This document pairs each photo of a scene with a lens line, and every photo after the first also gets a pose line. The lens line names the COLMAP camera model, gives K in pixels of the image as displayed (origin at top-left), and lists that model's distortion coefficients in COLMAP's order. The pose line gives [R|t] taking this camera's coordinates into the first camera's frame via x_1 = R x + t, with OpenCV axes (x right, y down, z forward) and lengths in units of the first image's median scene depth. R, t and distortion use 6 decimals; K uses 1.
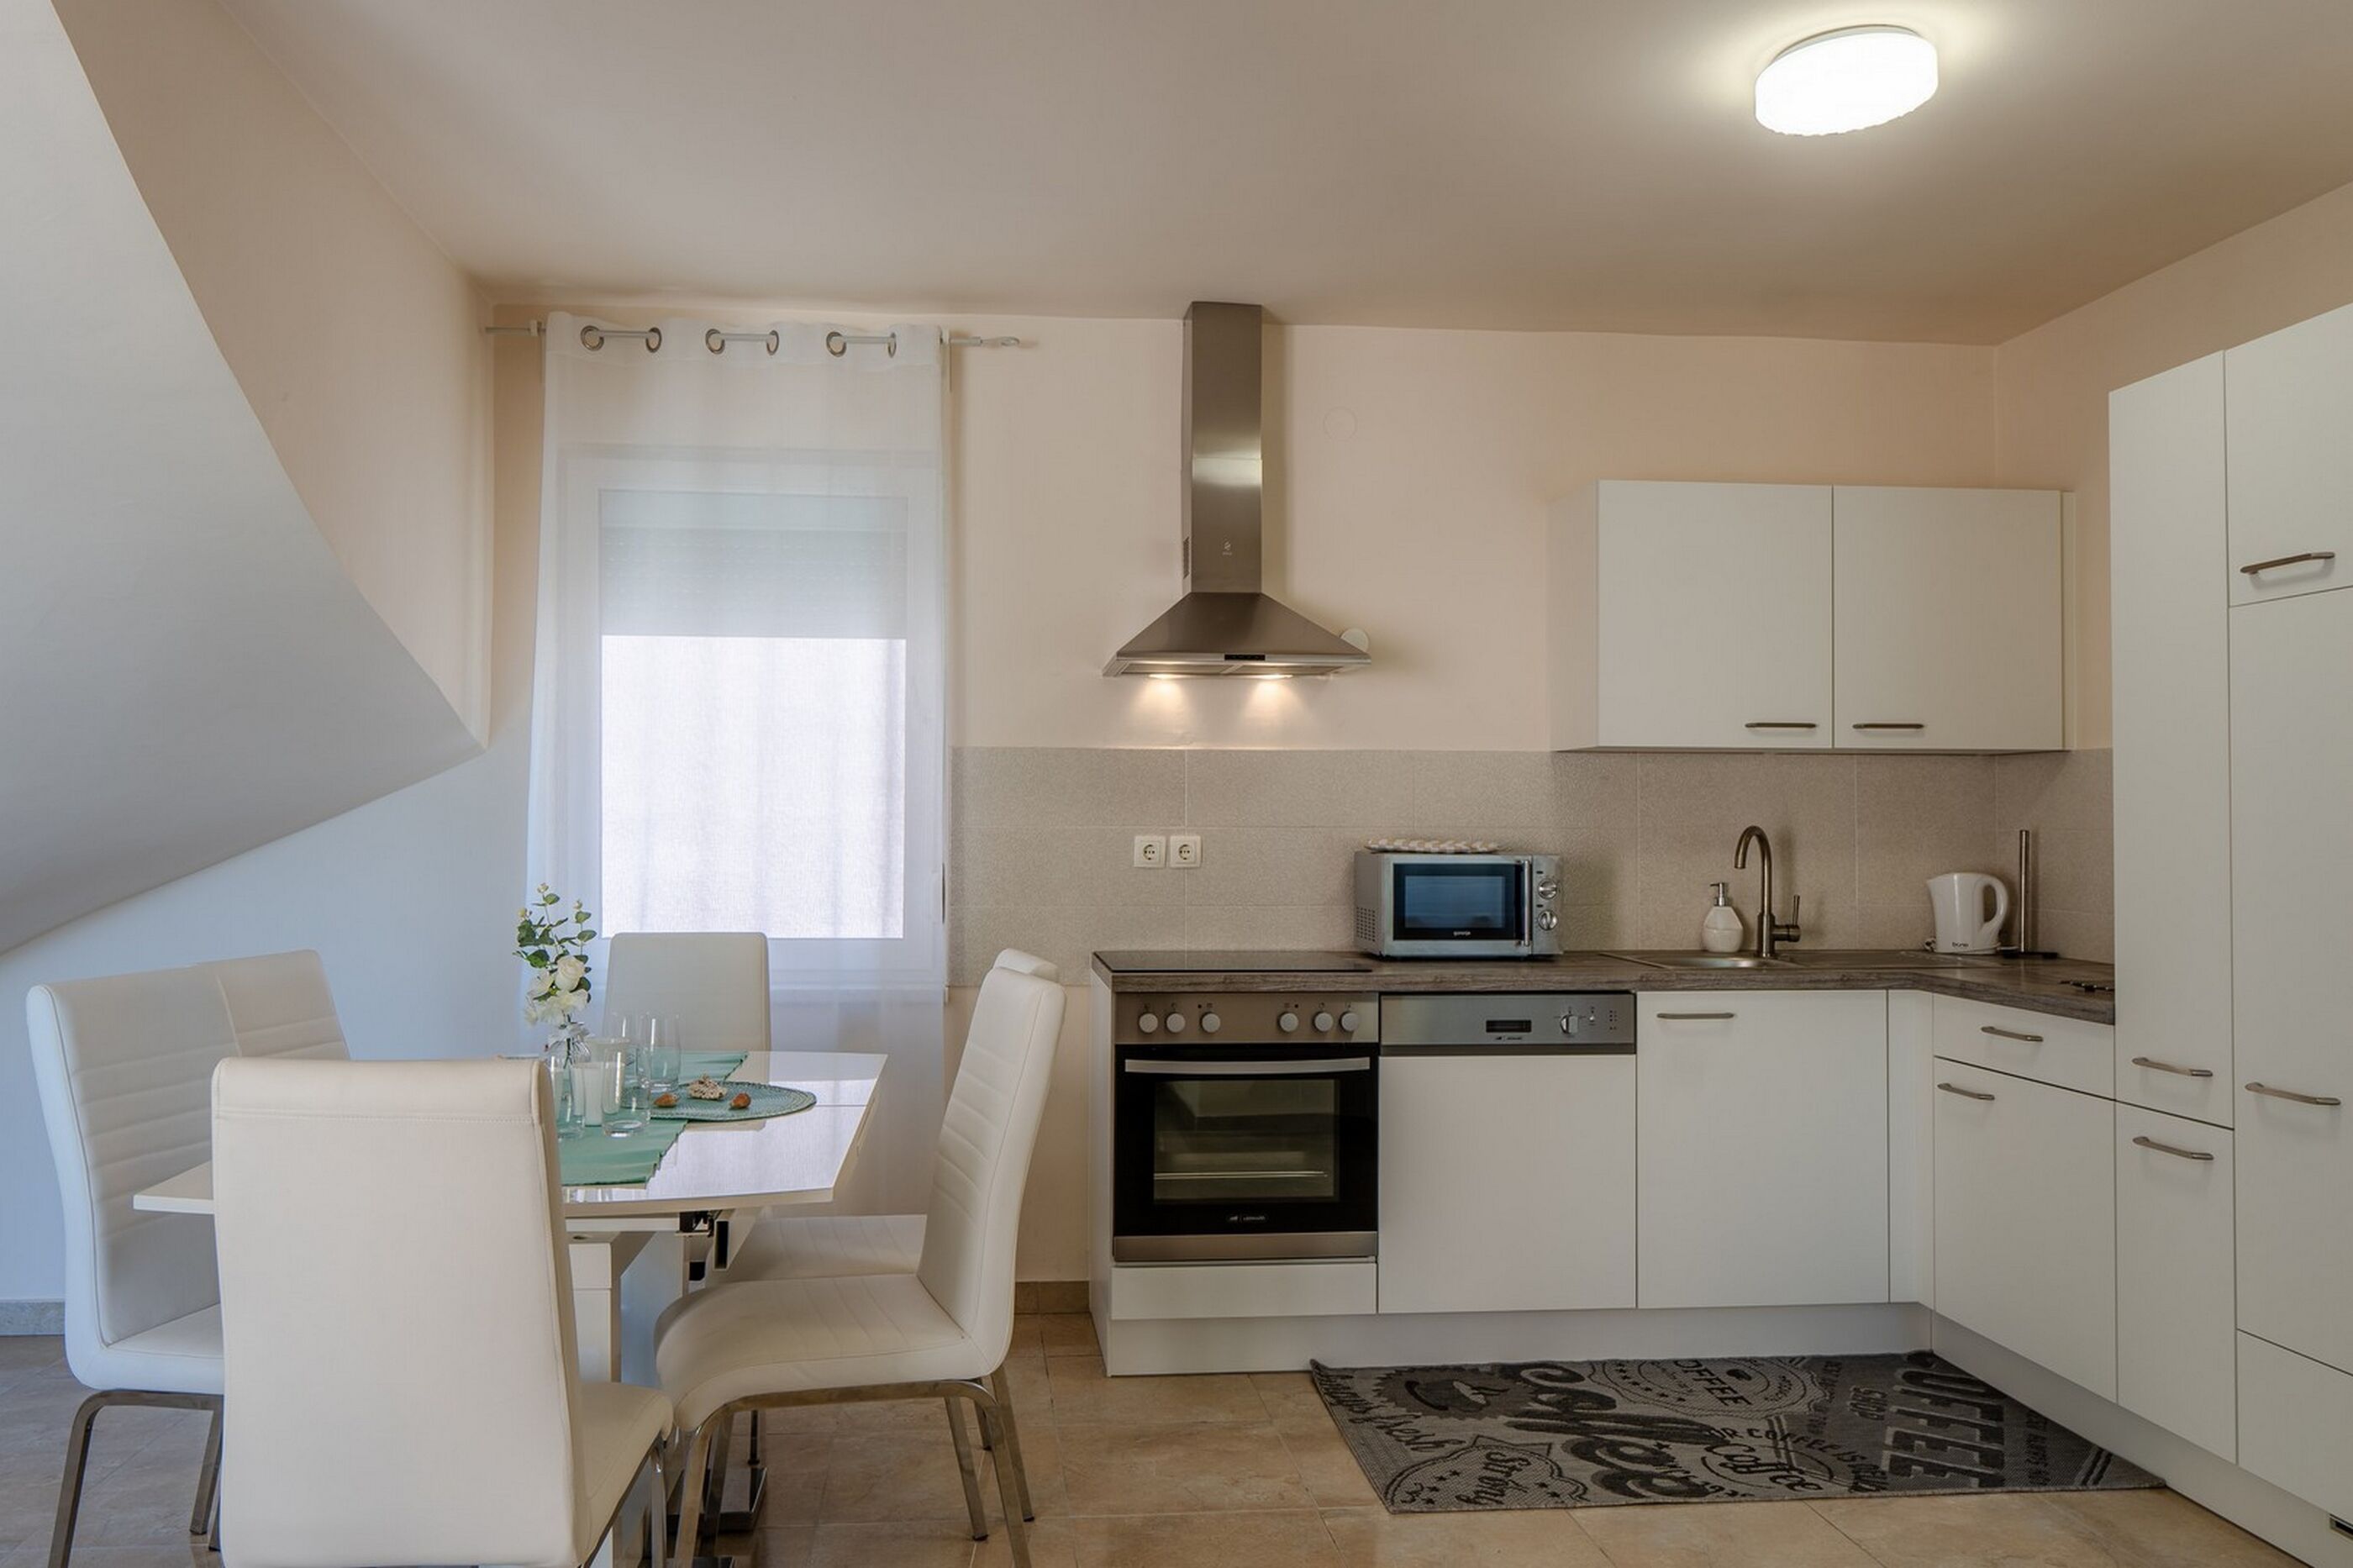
lens RADIAL K [[1665.1, 0, 1065.1], [0, 1665.1, 780.7], [0, 0, 1]] dist [-0.006650, -0.001924]
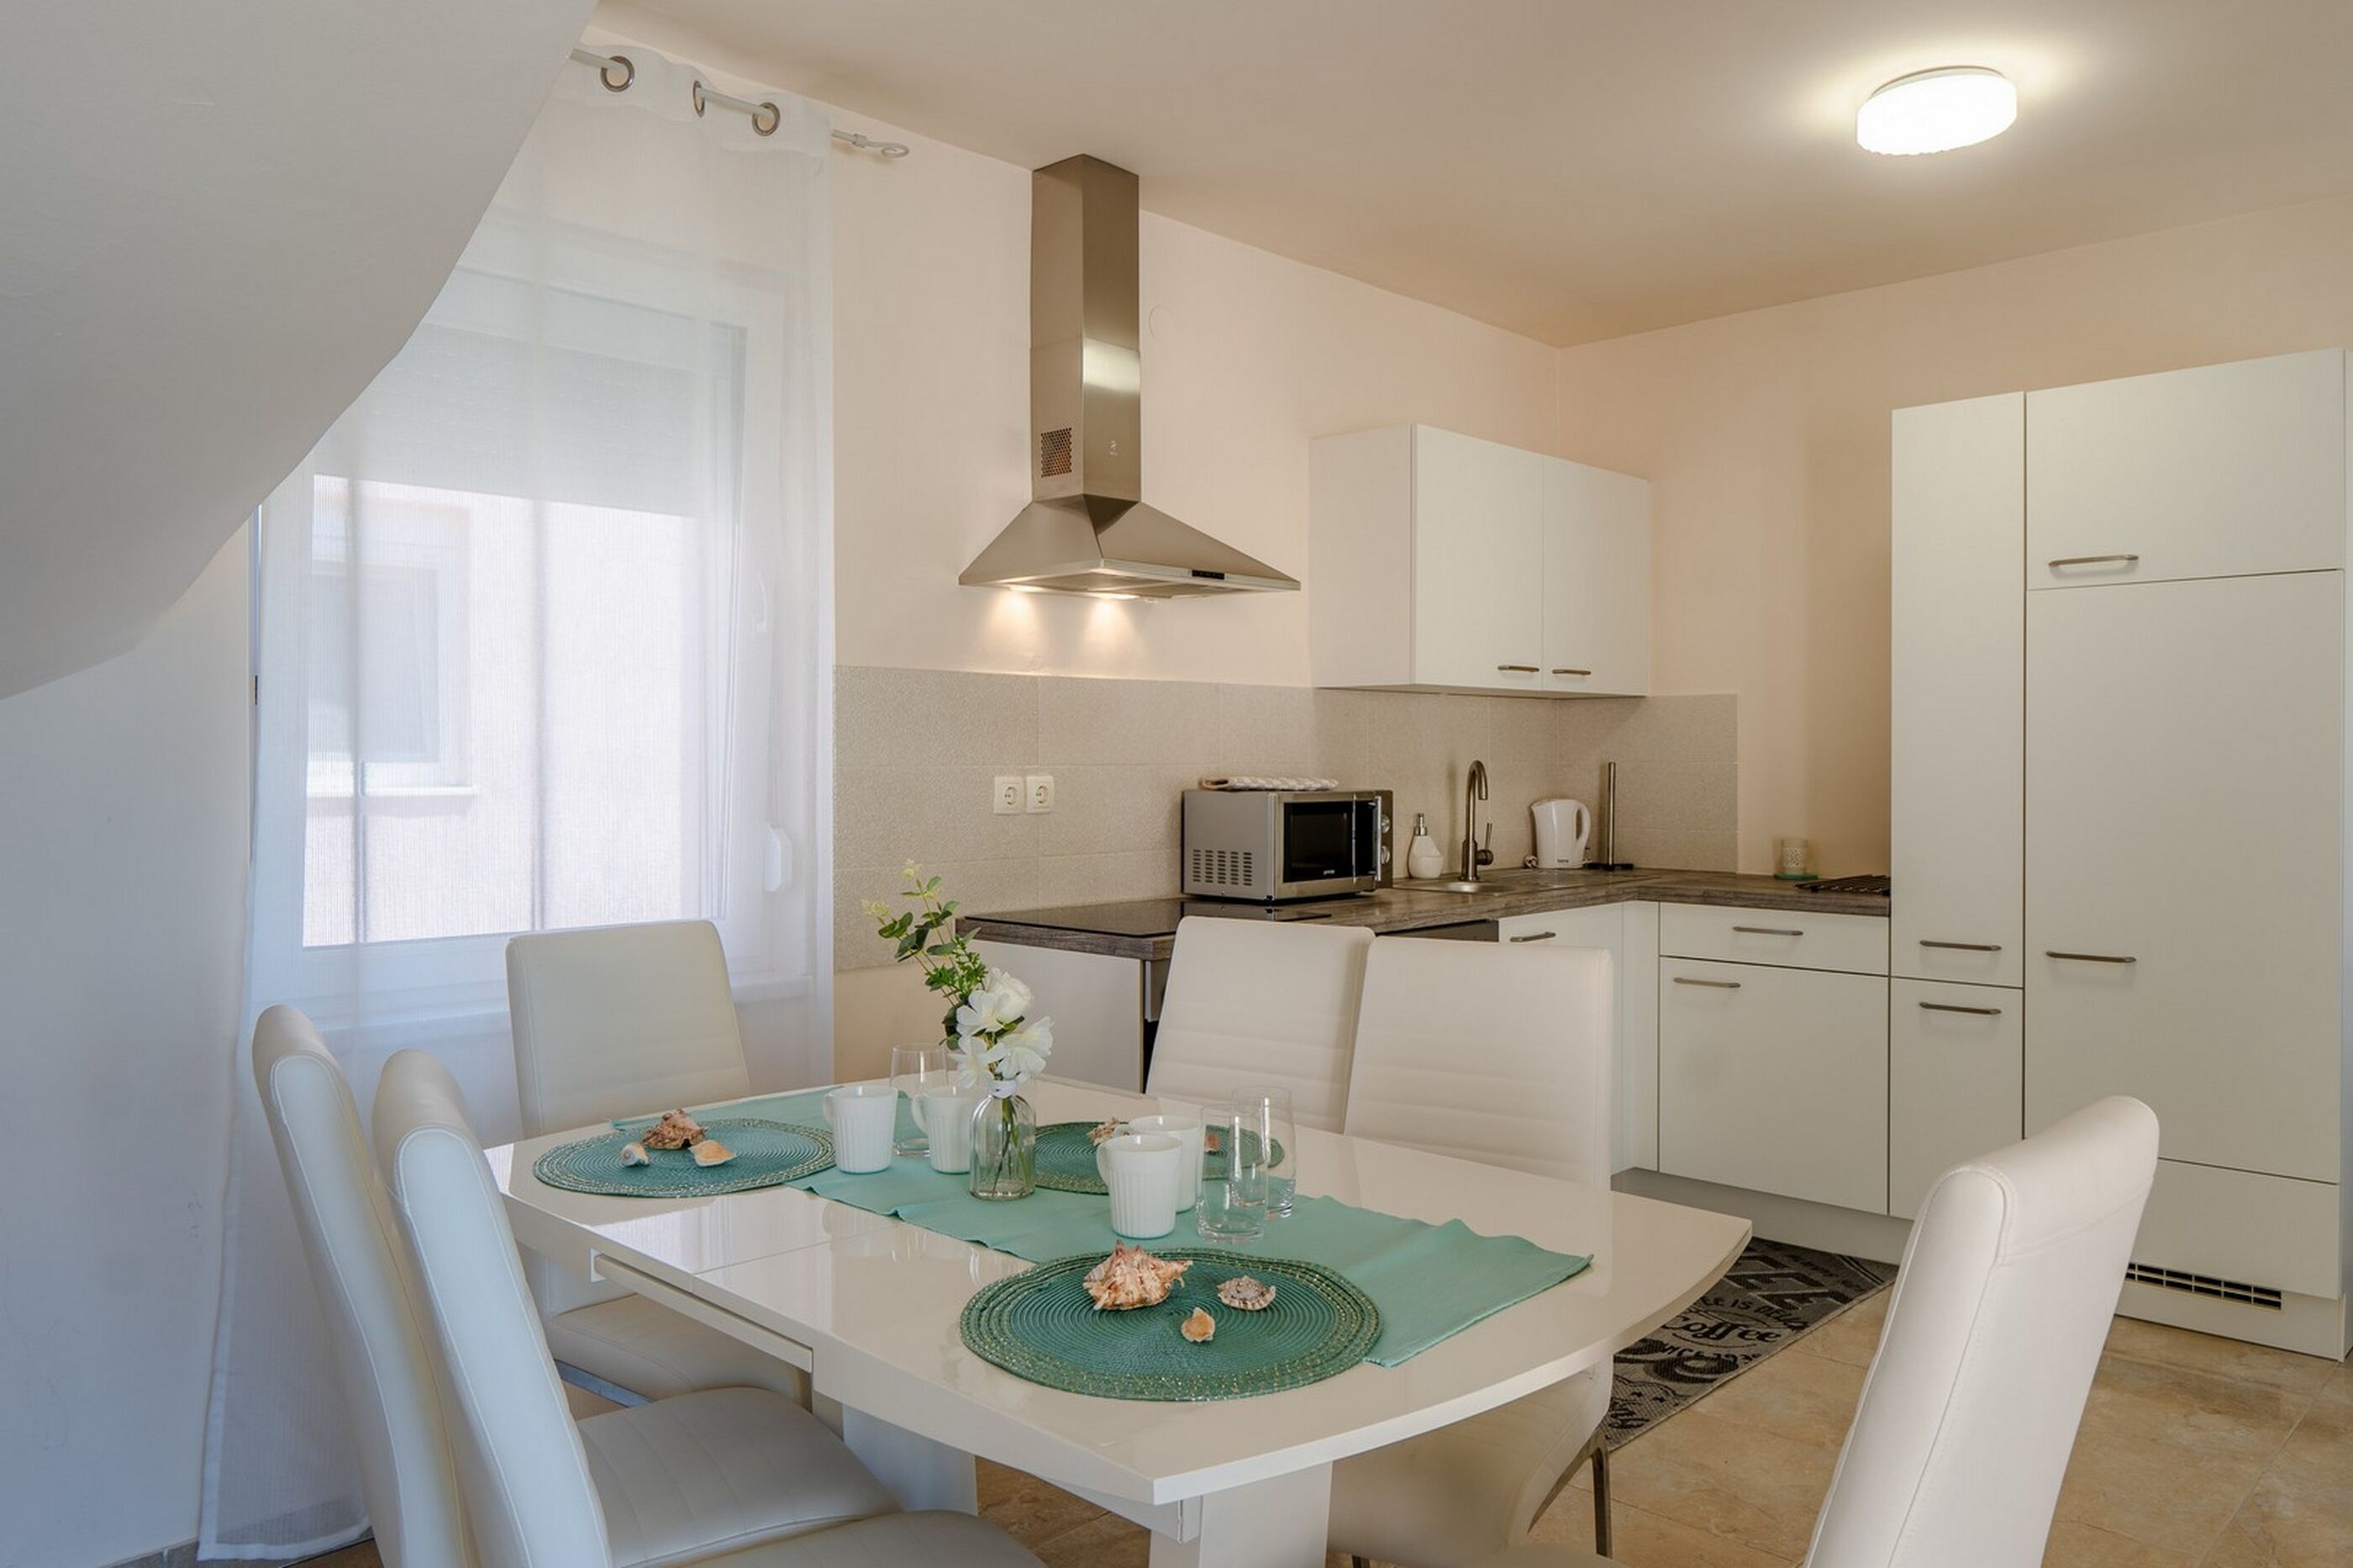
lens RADIAL K [[1681.9, 0, 1156.5], [0, 1681.9, 768.8], [0, 0, 1]] dist [-0.003775, 0.000592]
pose [[0.747185, -0.010662, 0.664530, -0.493988], [-0.011091, 0.999532, 0.028508, 0.004112], [-0.664523, -0.028671, 0.746717, 0.331131]]
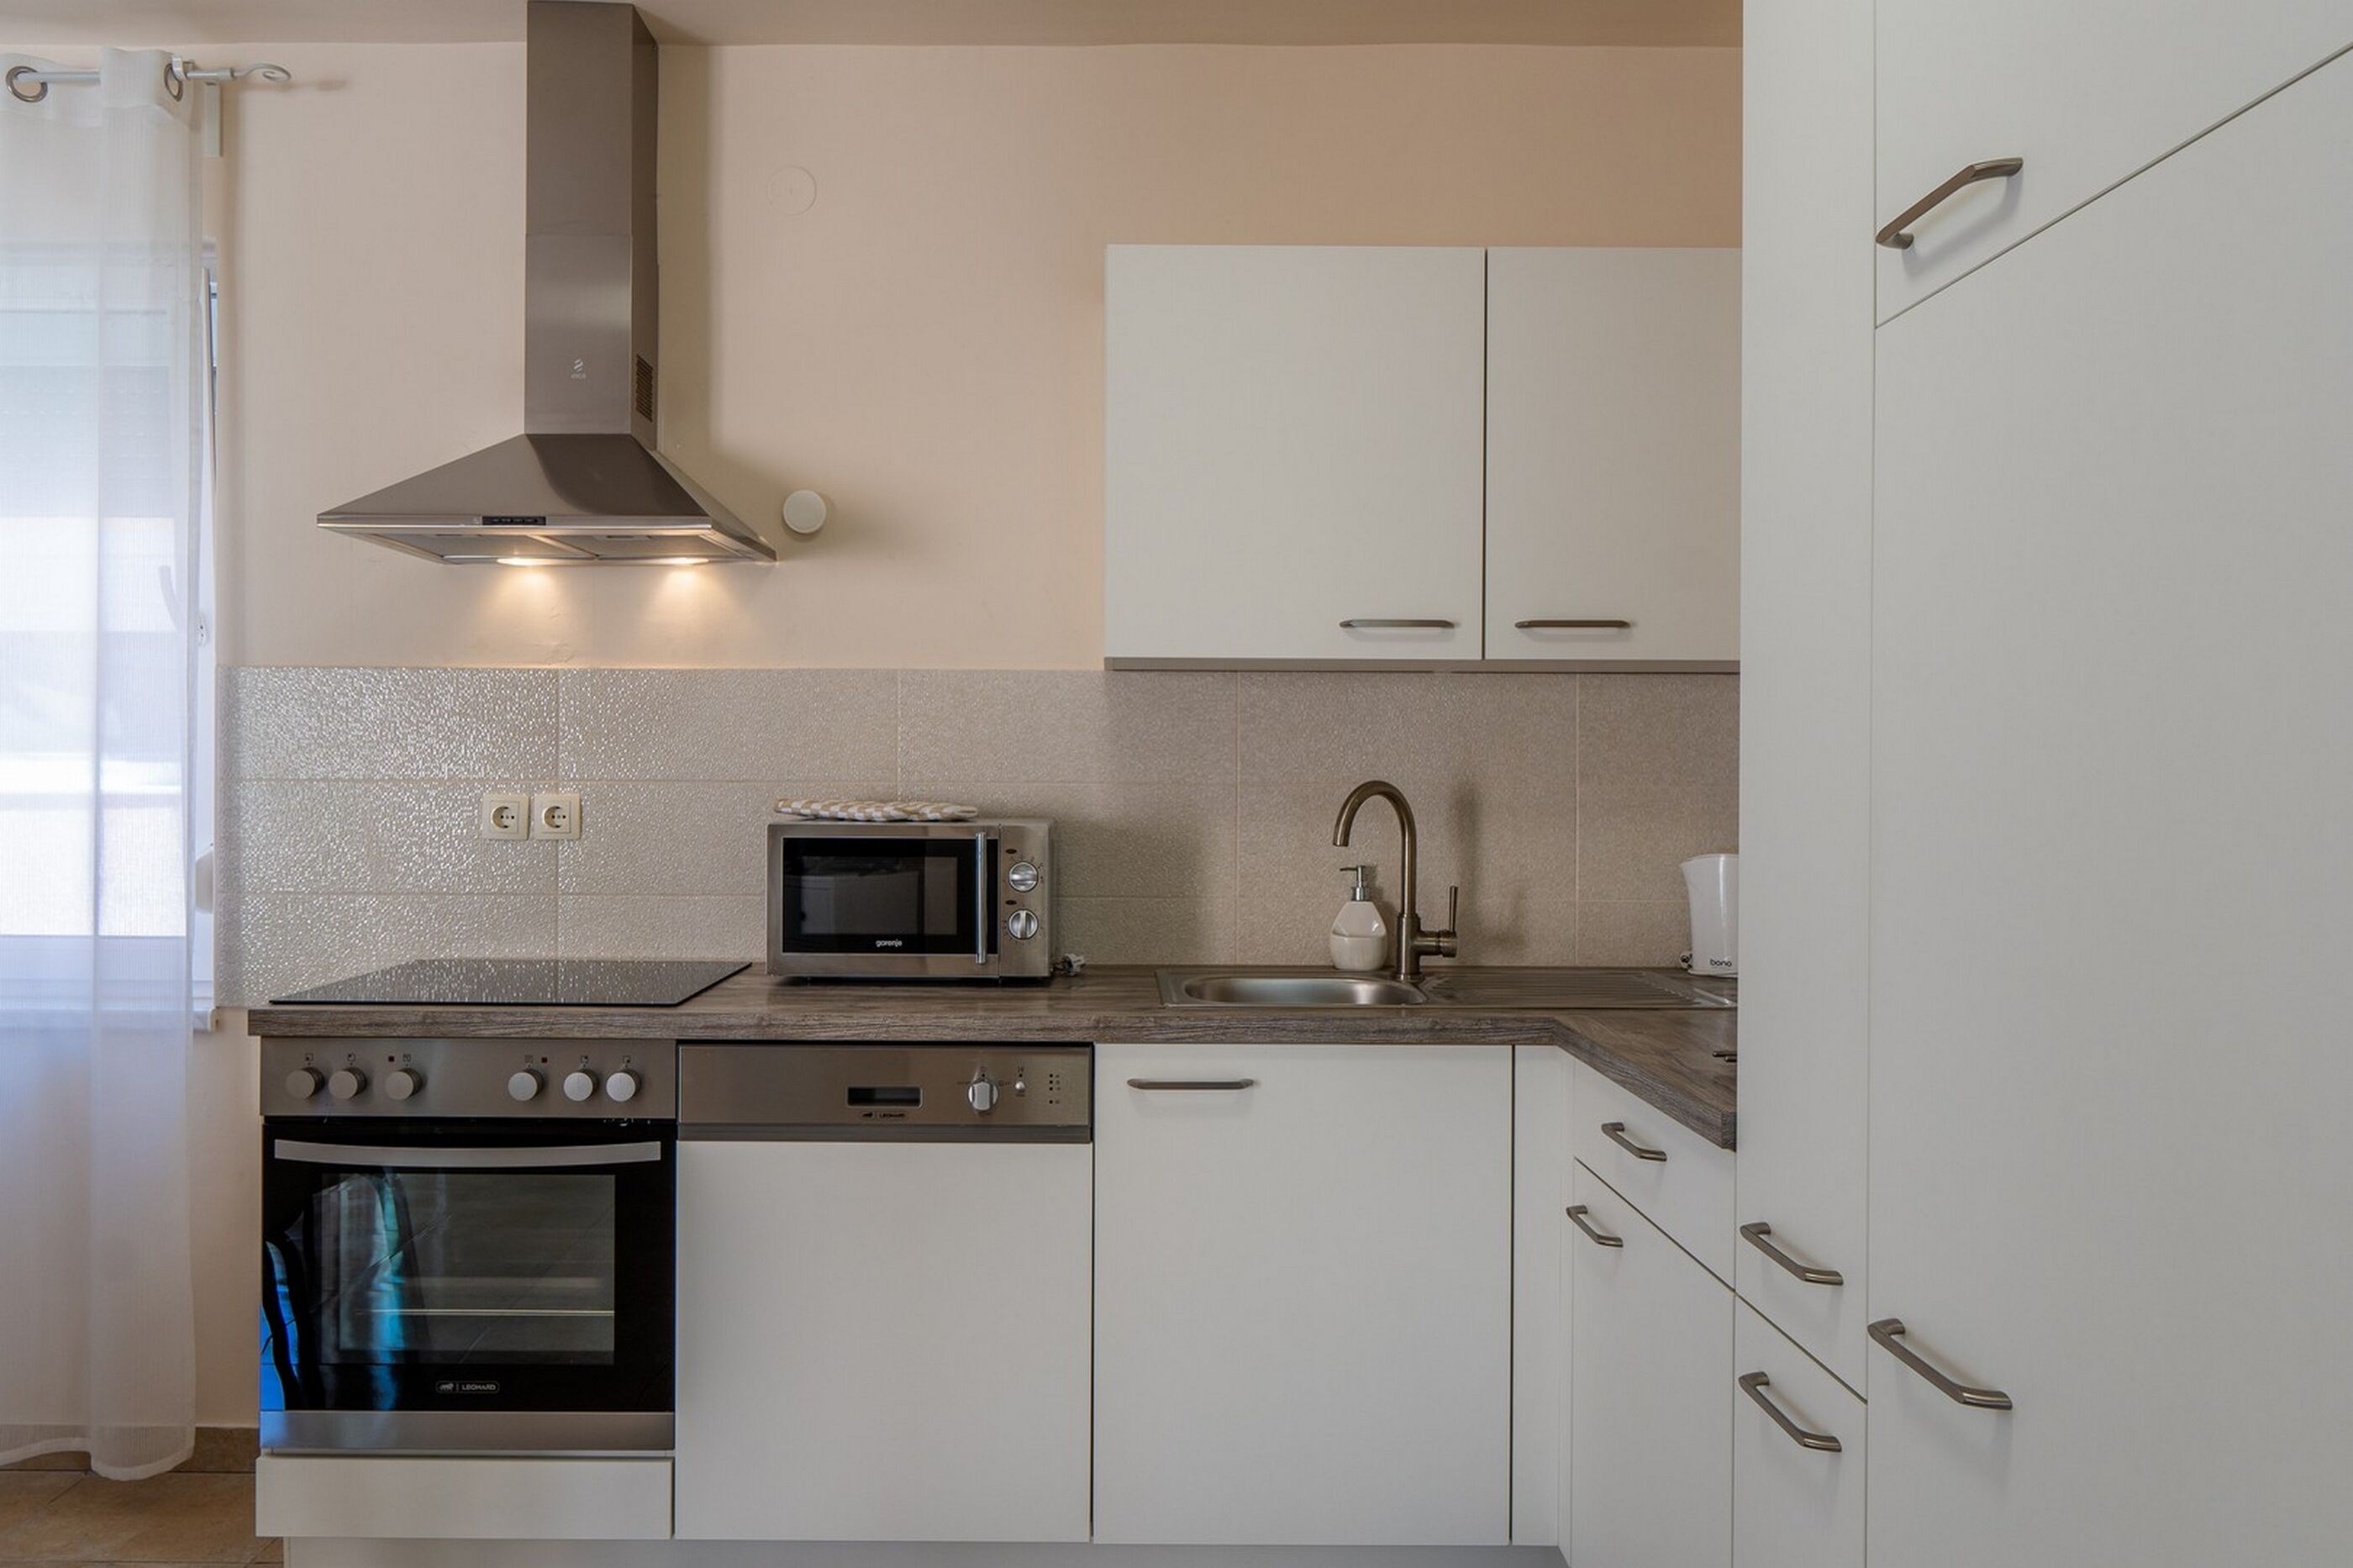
lens RADIAL K [[1665.1, 0, 1065.1], [0, 1665.1, 780.7], [0, 0, 1]] dist [-0.006650, -0.001924]
pose [[0.996343, 0.001256, -0.085432, 0.363255], [0.000963, 0.999663, 0.025932, 0.010569], [0.085436, -0.025919, 0.996006, 0.353143]]
